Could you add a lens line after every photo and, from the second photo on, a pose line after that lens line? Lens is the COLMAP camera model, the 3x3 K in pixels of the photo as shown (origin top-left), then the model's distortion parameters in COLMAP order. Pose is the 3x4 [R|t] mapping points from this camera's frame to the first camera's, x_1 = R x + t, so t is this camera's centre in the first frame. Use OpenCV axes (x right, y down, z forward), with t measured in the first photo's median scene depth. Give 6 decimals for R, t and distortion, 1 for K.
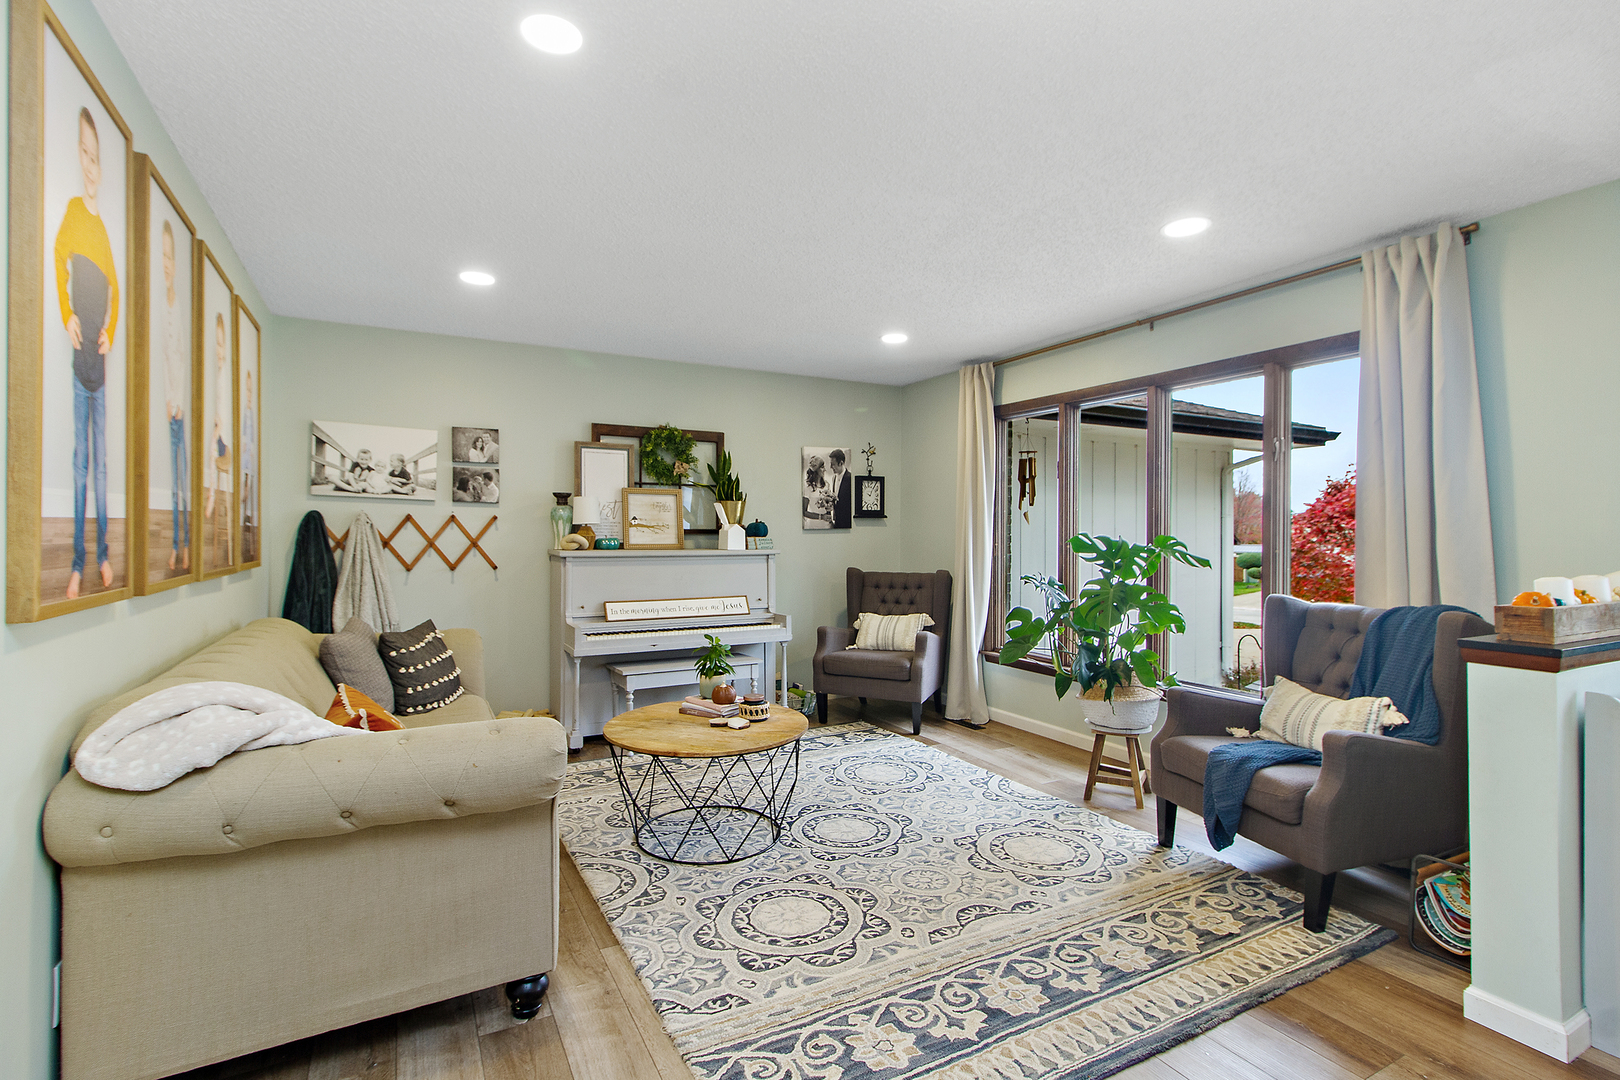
lens RADIAL K [[754.5, 0, 801.9], [0, 754.5, 547.2], [0, 0, 1]] dist [0.002131, 0.000338]
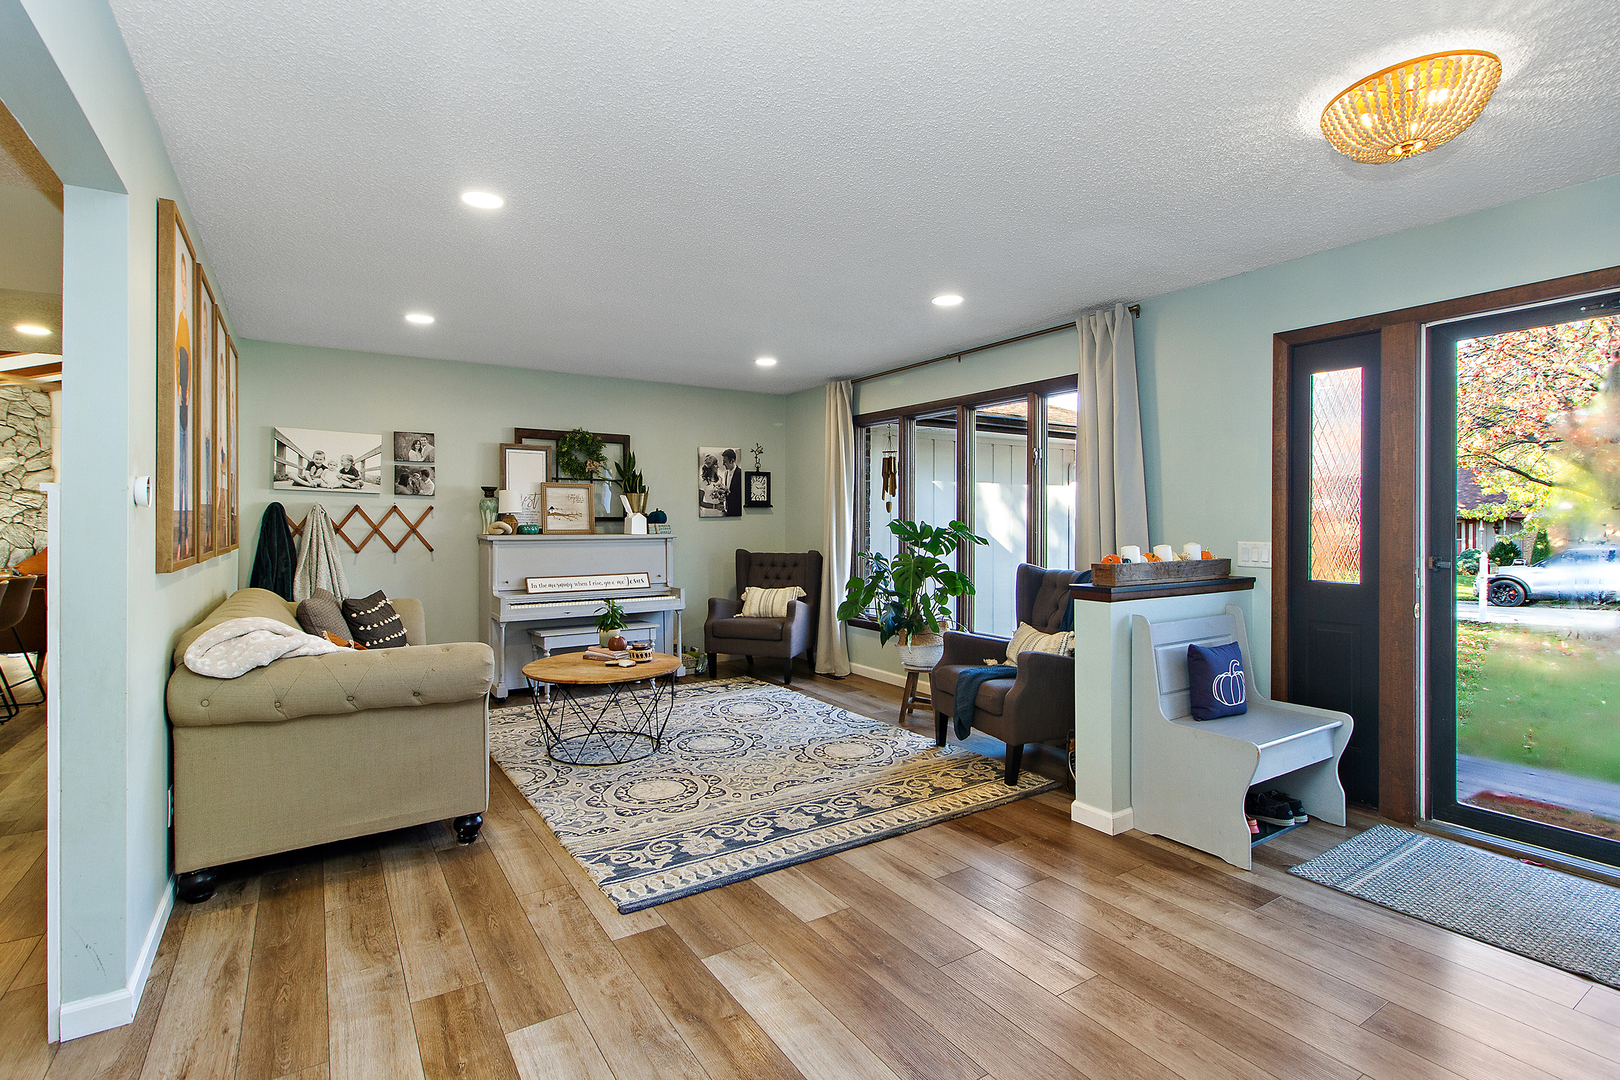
lens RADIAL K [[754.5, 0, 795.4], [0, 754.5, 533.7], [0, 0, 1]] dist [0.002131, 0.000338]
pose [[0.996851, -0.004187, 0.079190, 0.109521], [0.004316, 0.999990, -0.001457, 0.008944], [-0.079183, 0.001794, 0.996858, -0.356237]]
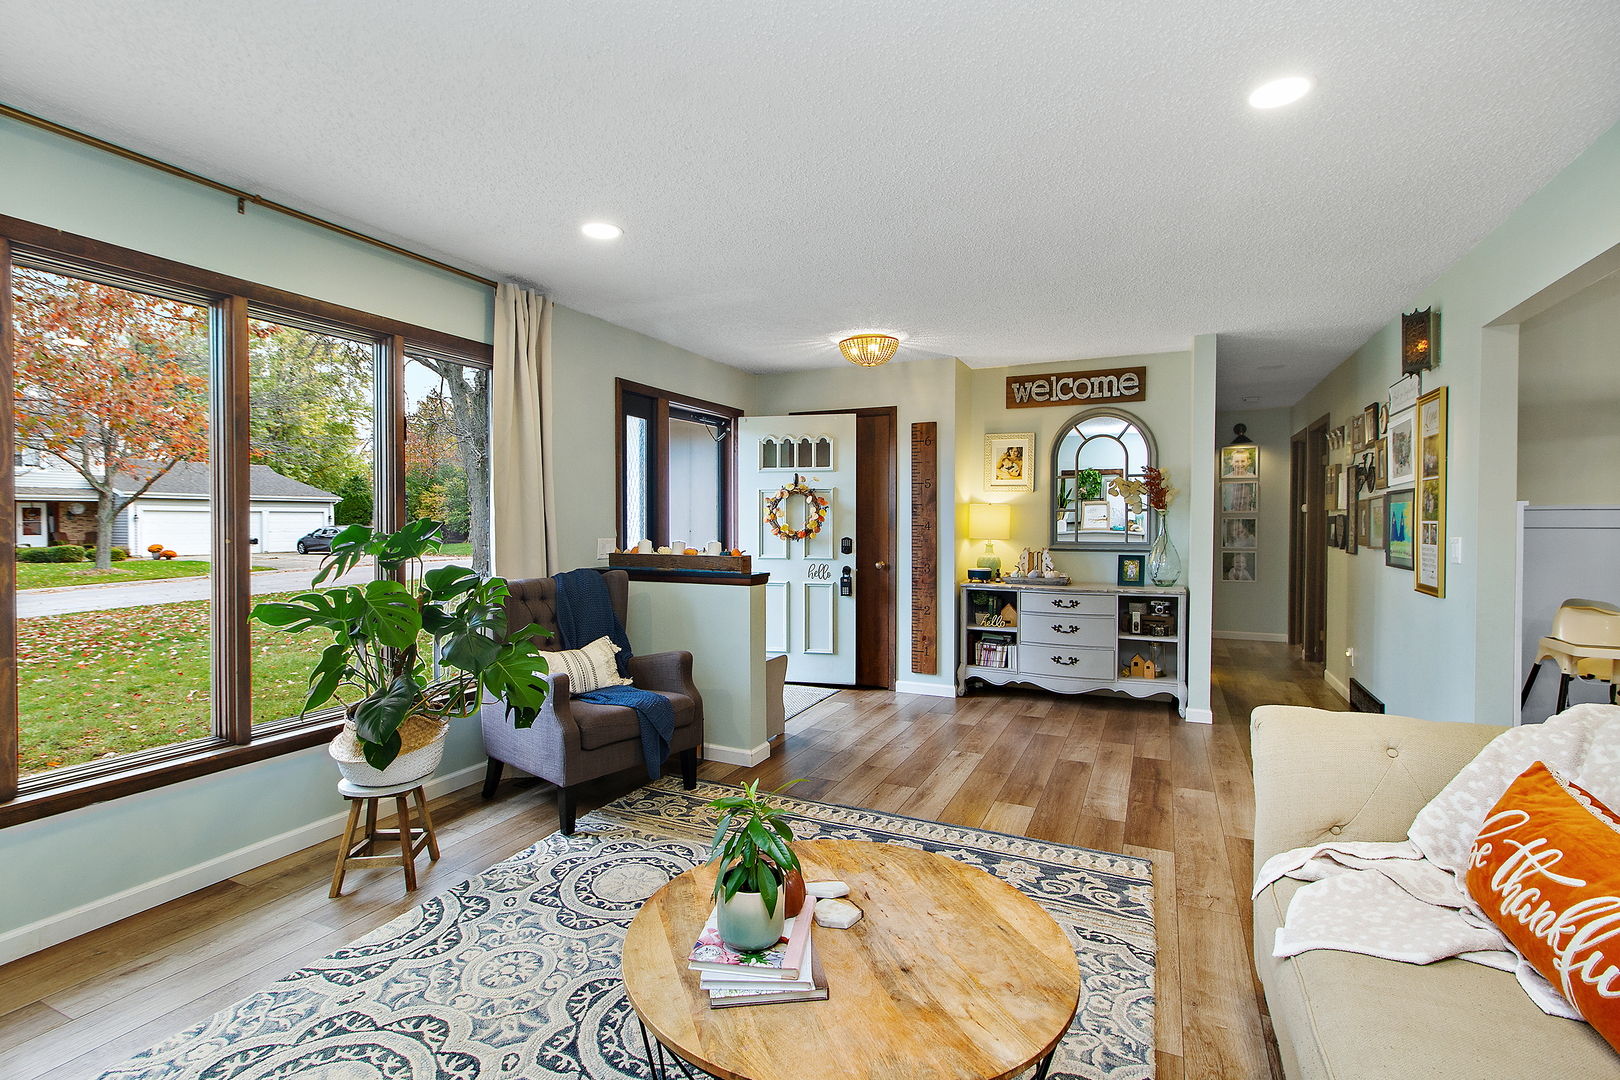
lens RADIAL K [[754.5, 0, 797.4], [0, 754.5, 539.1], [0, 0, 1]] dist [0.002131, 0.000338]
pose [[-0.593054, -0.021465, 0.804877, -0.489904], [0.011674, 0.999310, 0.035252, -0.023370], [-0.805078, 0.030302, -0.592394, 1.337157]]
